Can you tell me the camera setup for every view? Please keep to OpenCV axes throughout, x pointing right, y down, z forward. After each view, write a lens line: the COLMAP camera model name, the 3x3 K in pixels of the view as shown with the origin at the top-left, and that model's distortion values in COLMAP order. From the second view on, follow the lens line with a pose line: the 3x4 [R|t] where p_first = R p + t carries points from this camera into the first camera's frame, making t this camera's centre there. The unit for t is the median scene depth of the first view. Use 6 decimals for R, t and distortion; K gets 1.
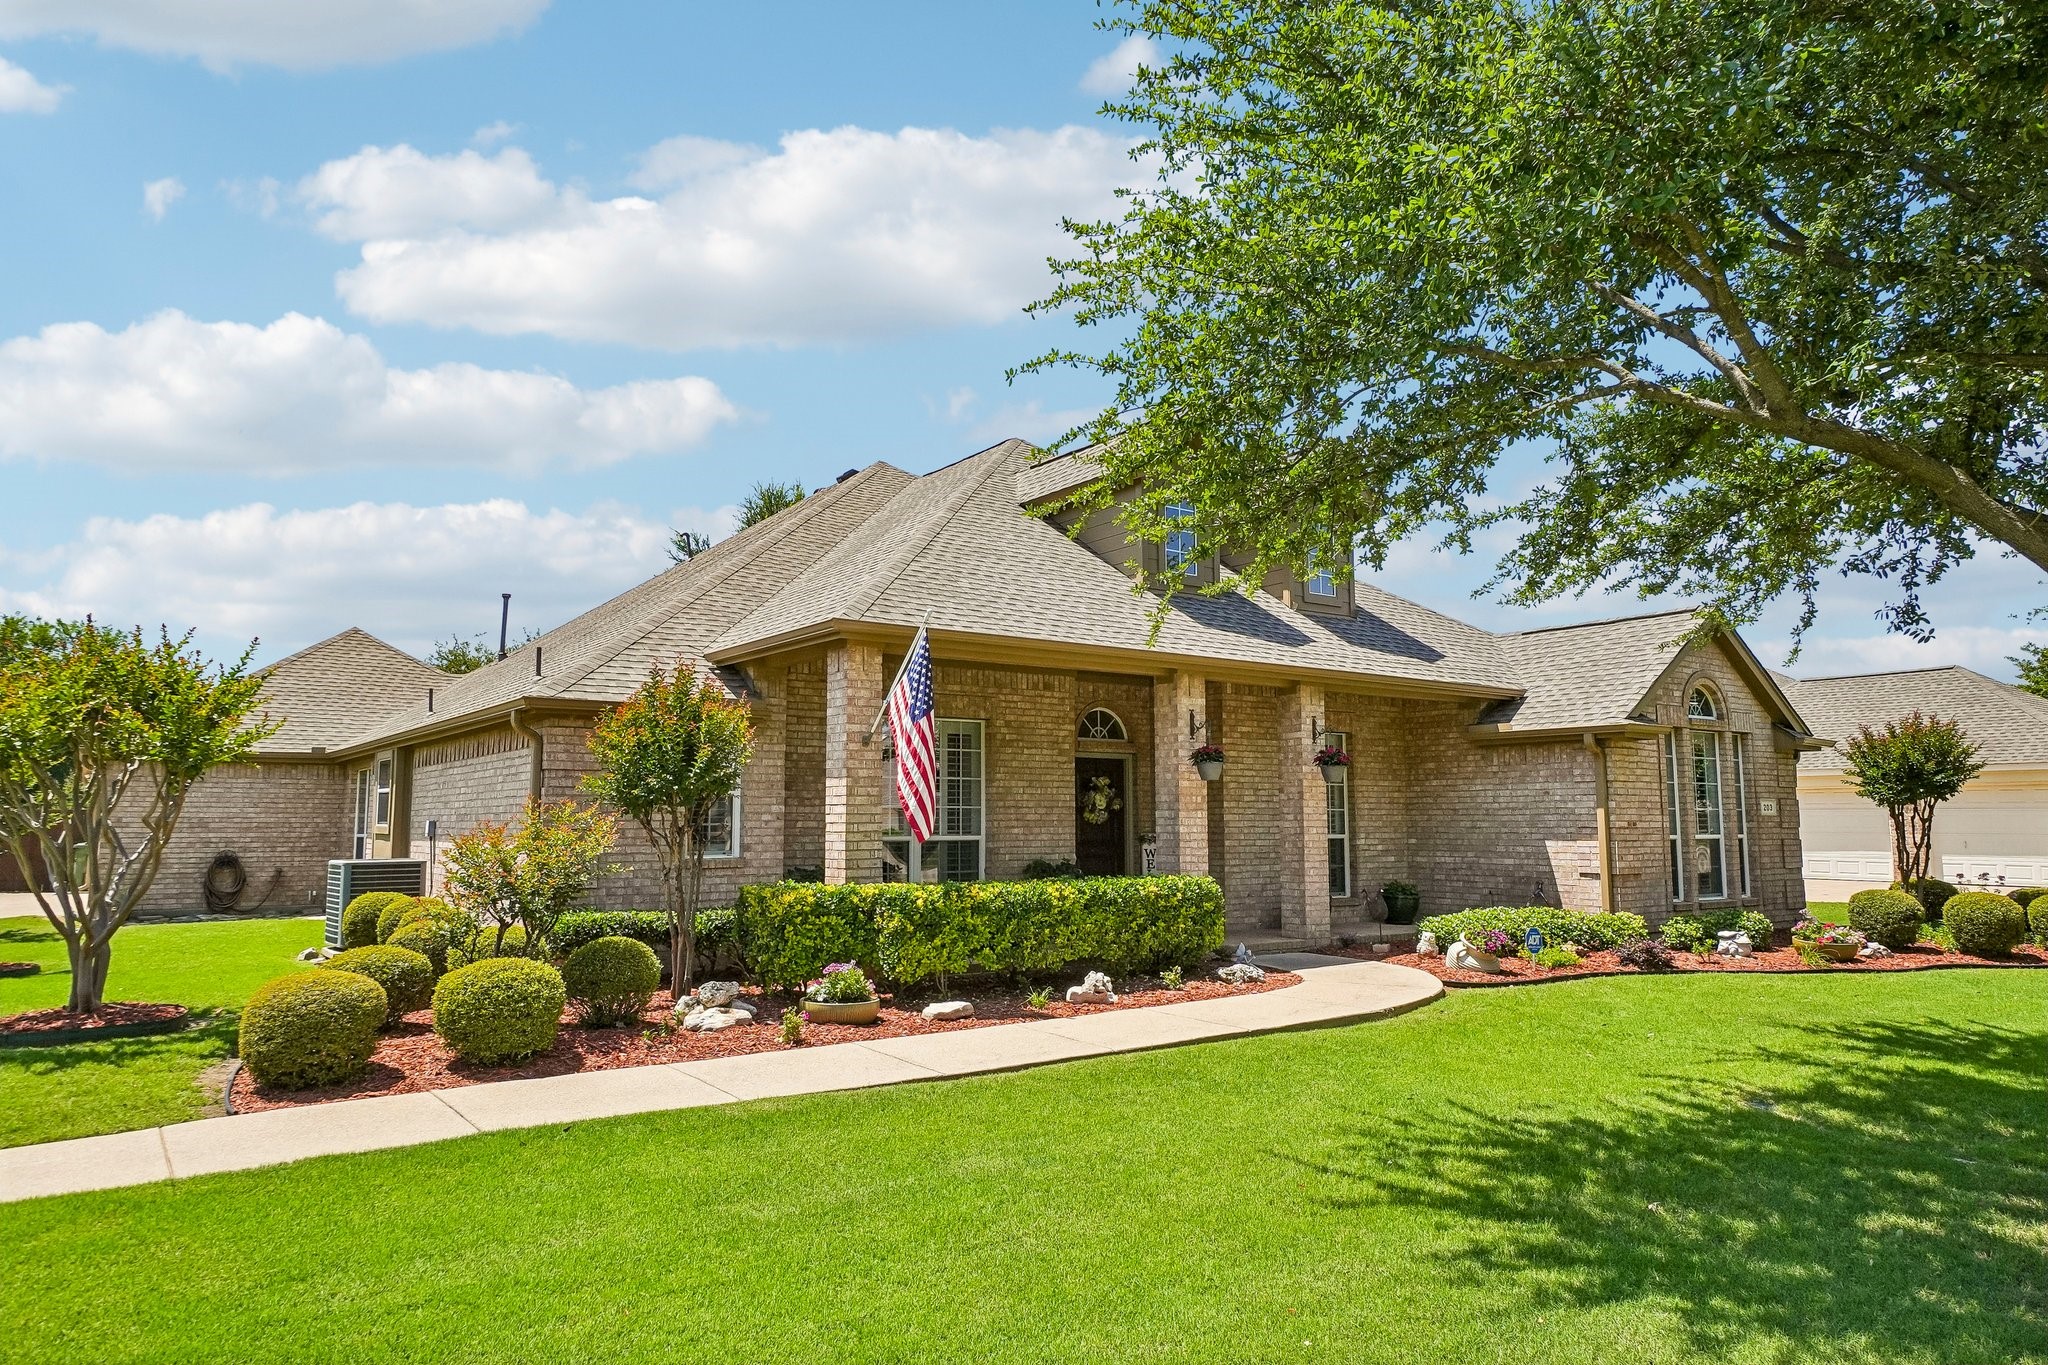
lens RADIAL K [[1284.9, 0, 1024.0], [0, 1284.9, 682.5], [0, 0, 1]] dist [0.001843, 0.000074]
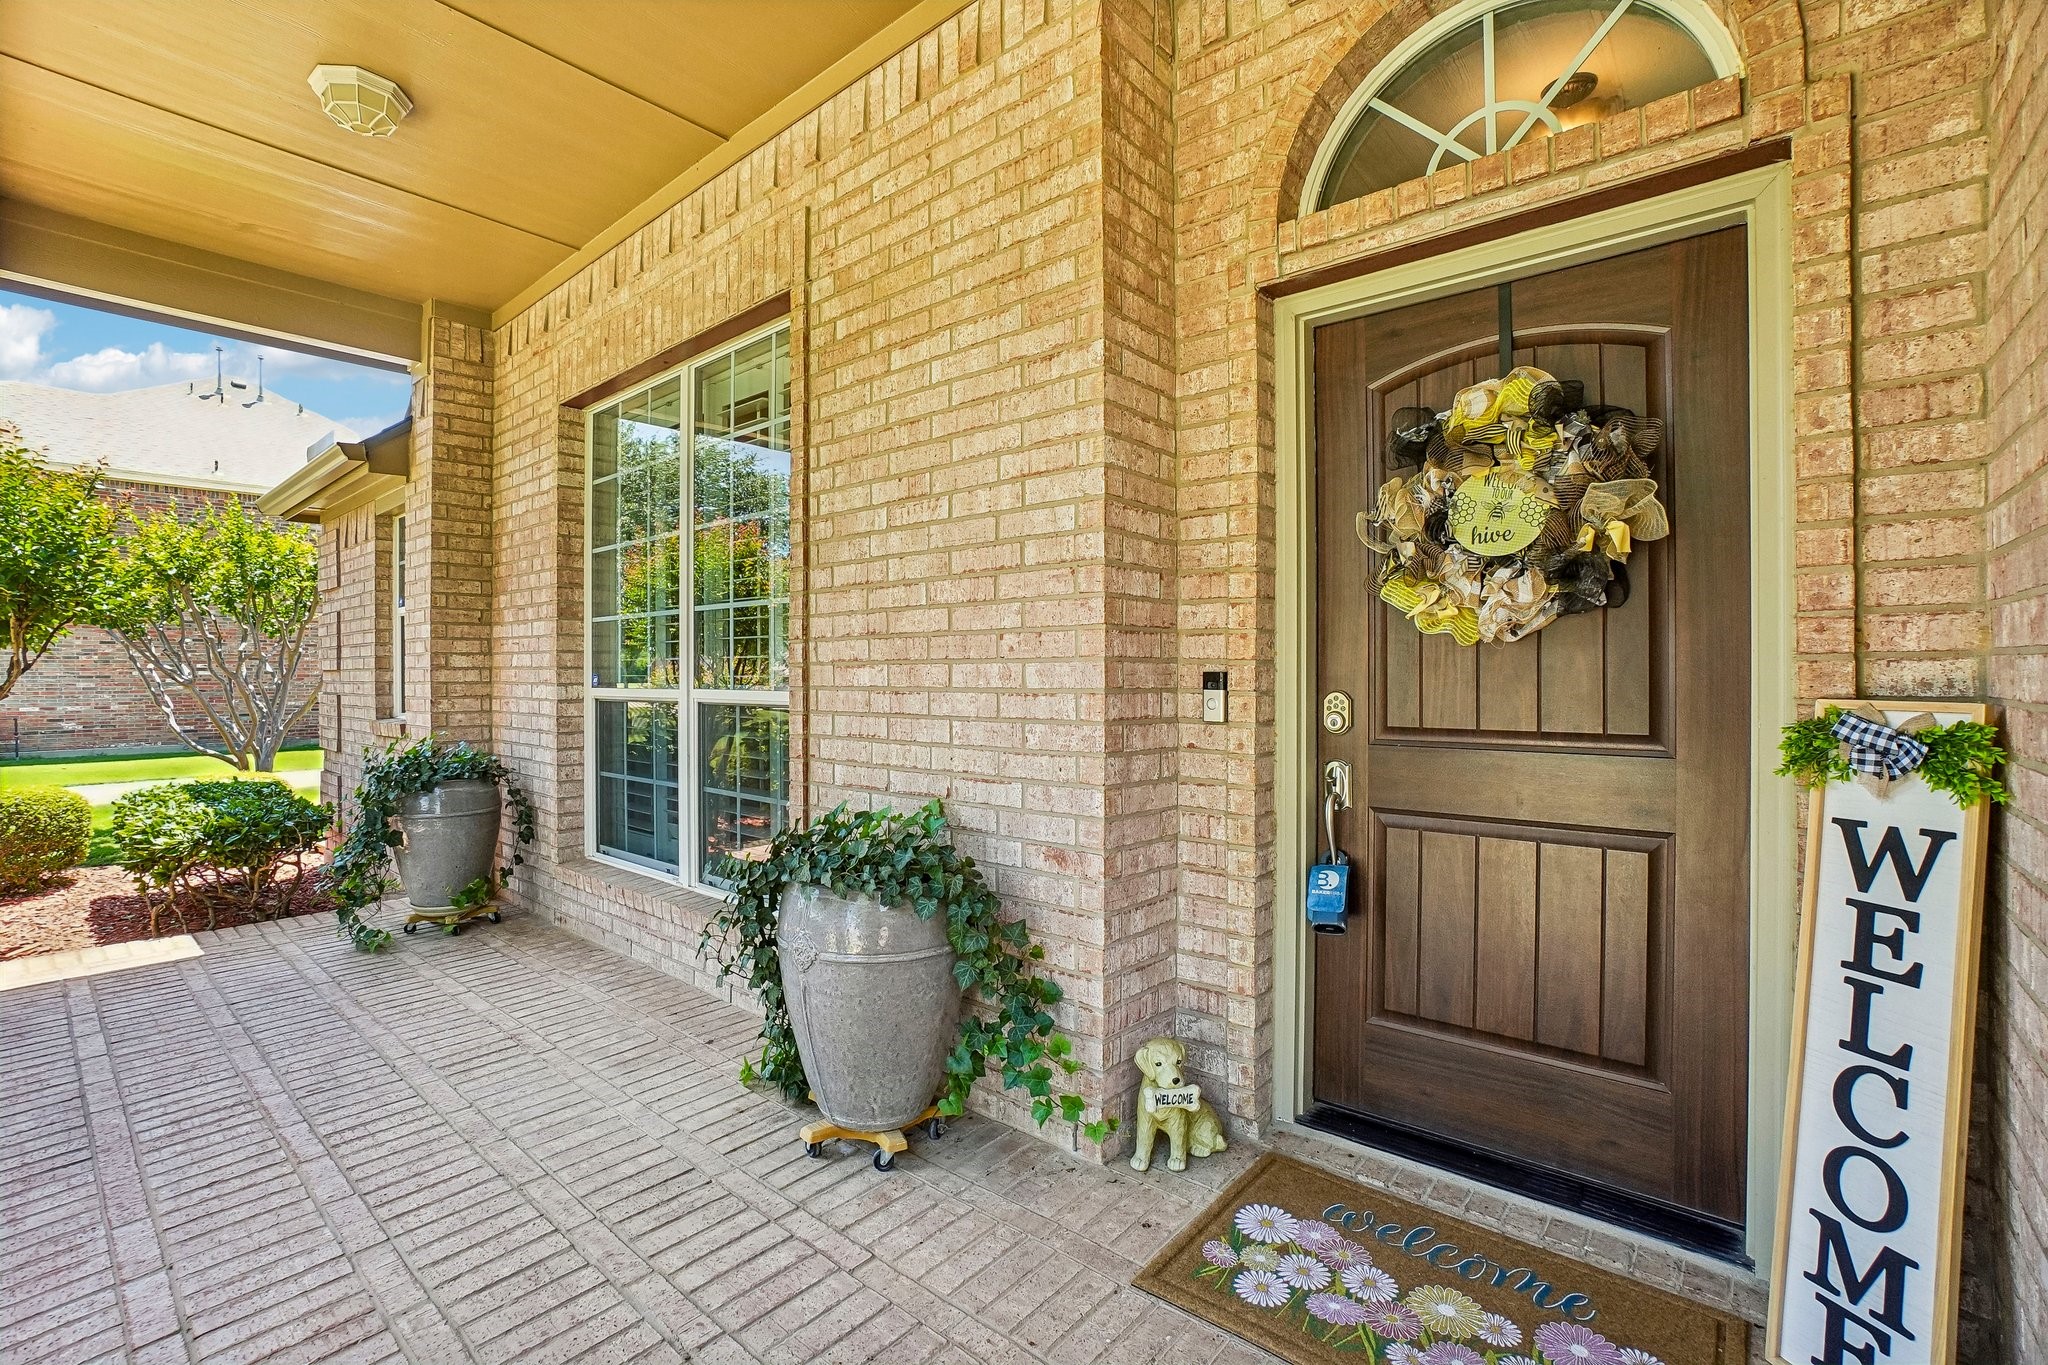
lens RADIAL K [[899.6, 0, 1011.1], [0, 899.6, 668.9], [0, 0, 1]] dist [-0.061536, 0.023055]
pose [[0.231926, 0.003055, -0.972729, 0.171755], [0.114660, 0.992938, 0.030457, 0.108126], [0.965952, -0.118597, 0.229938, 0.955234]]
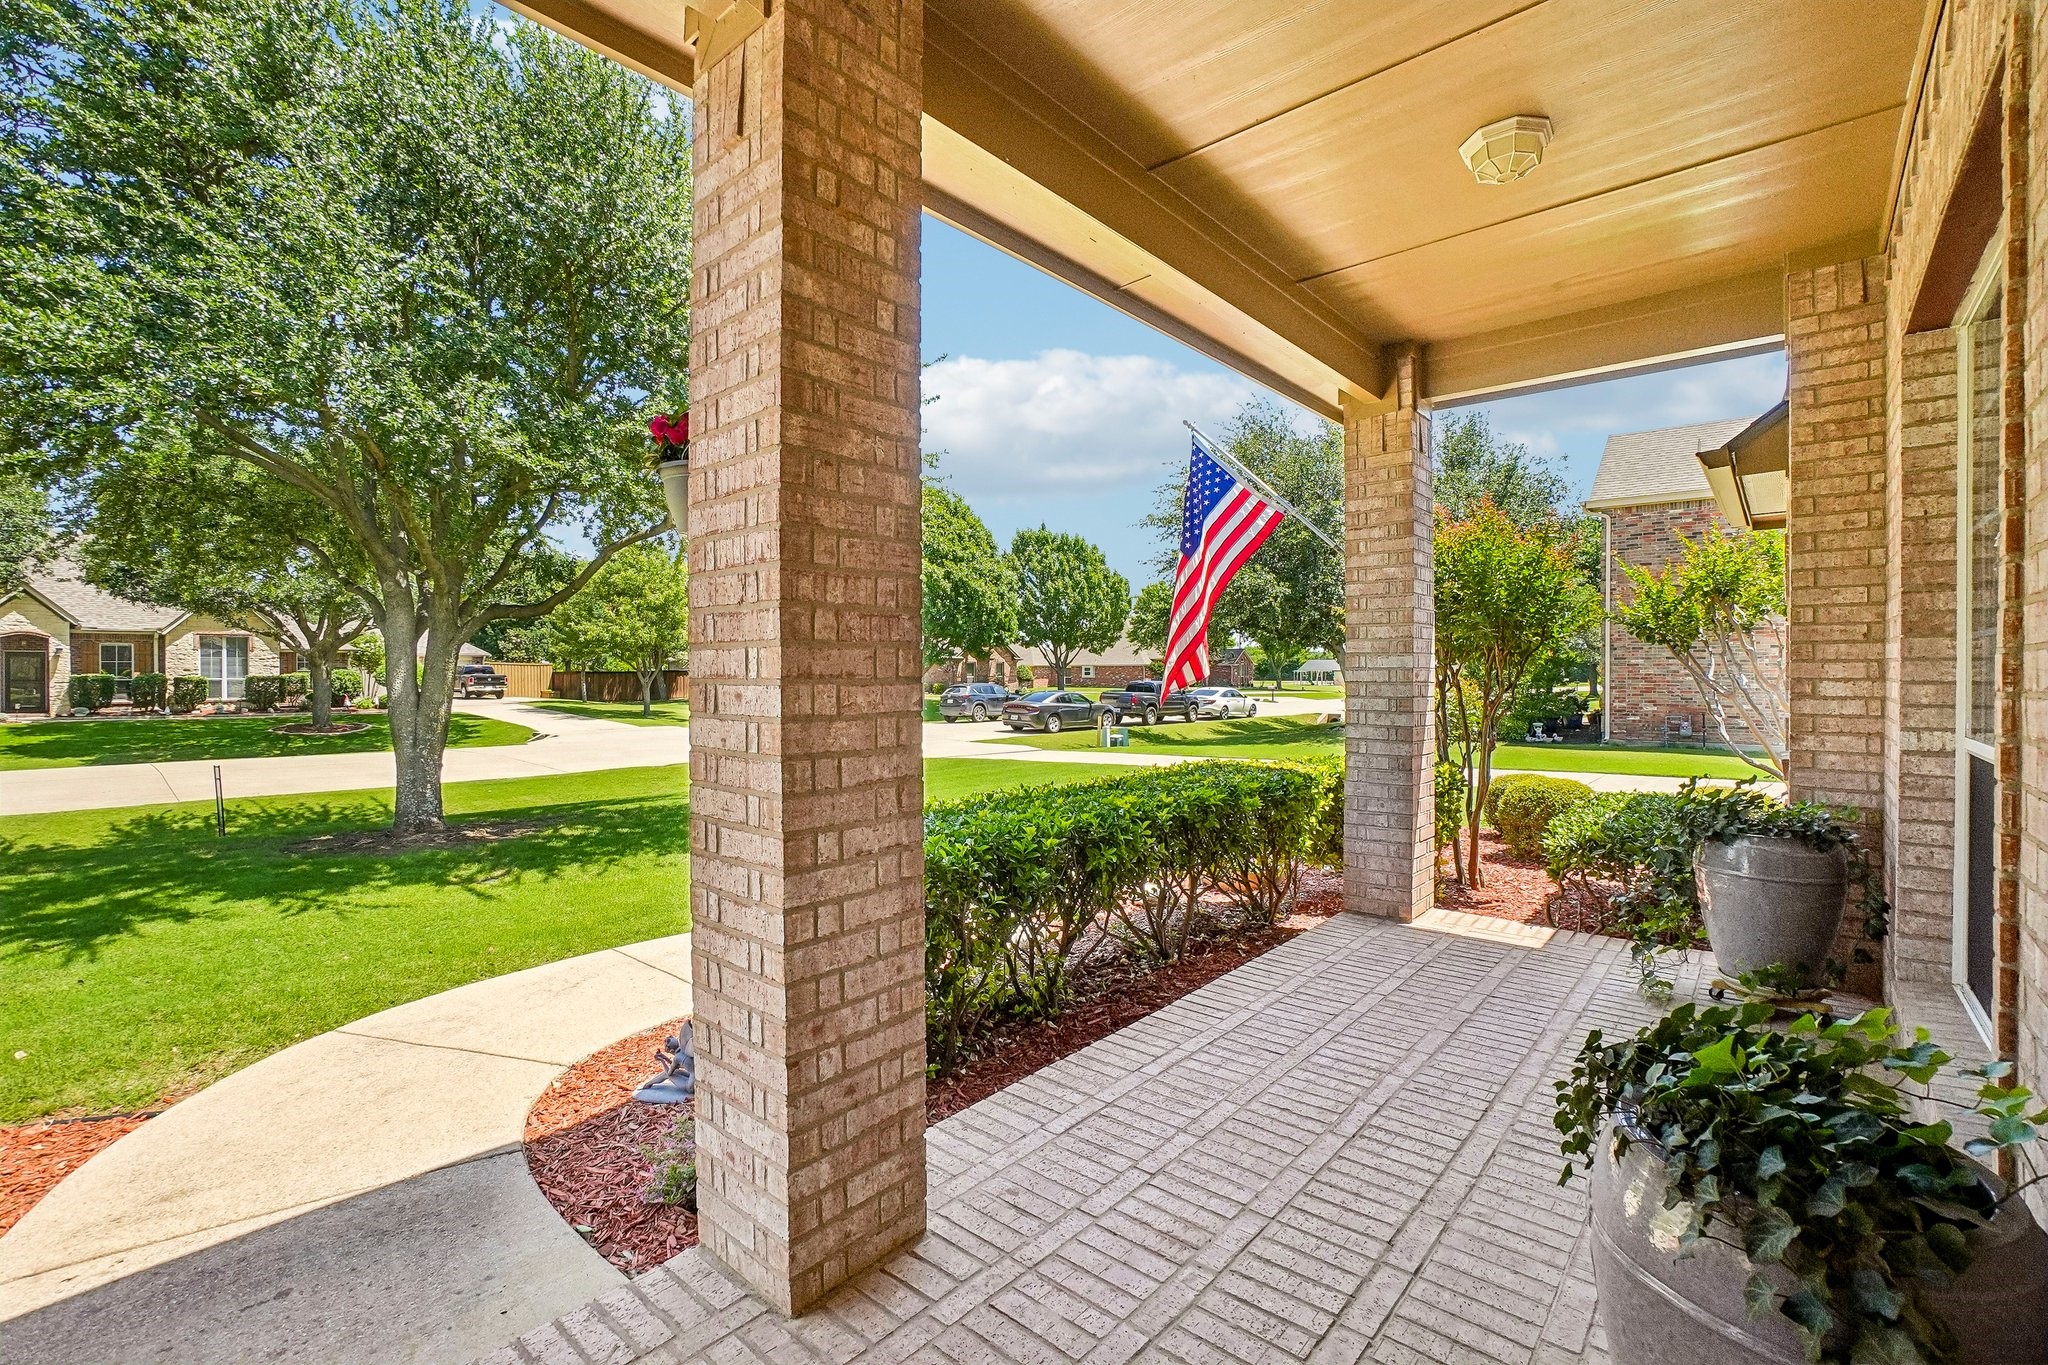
lens RADIAL K [[906.7, 0, 1006.4], [0, 906.7, 673.1], [0, 0, 1]] dist [-0.059622, 0.020734]
pose [[-0.977464, 0.010140, -0.210861, 0.091548], [0.033898, 0.993423, -0.109367, 0.107092], [0.208365, -0.114050, -0.971379, 1.046301]]
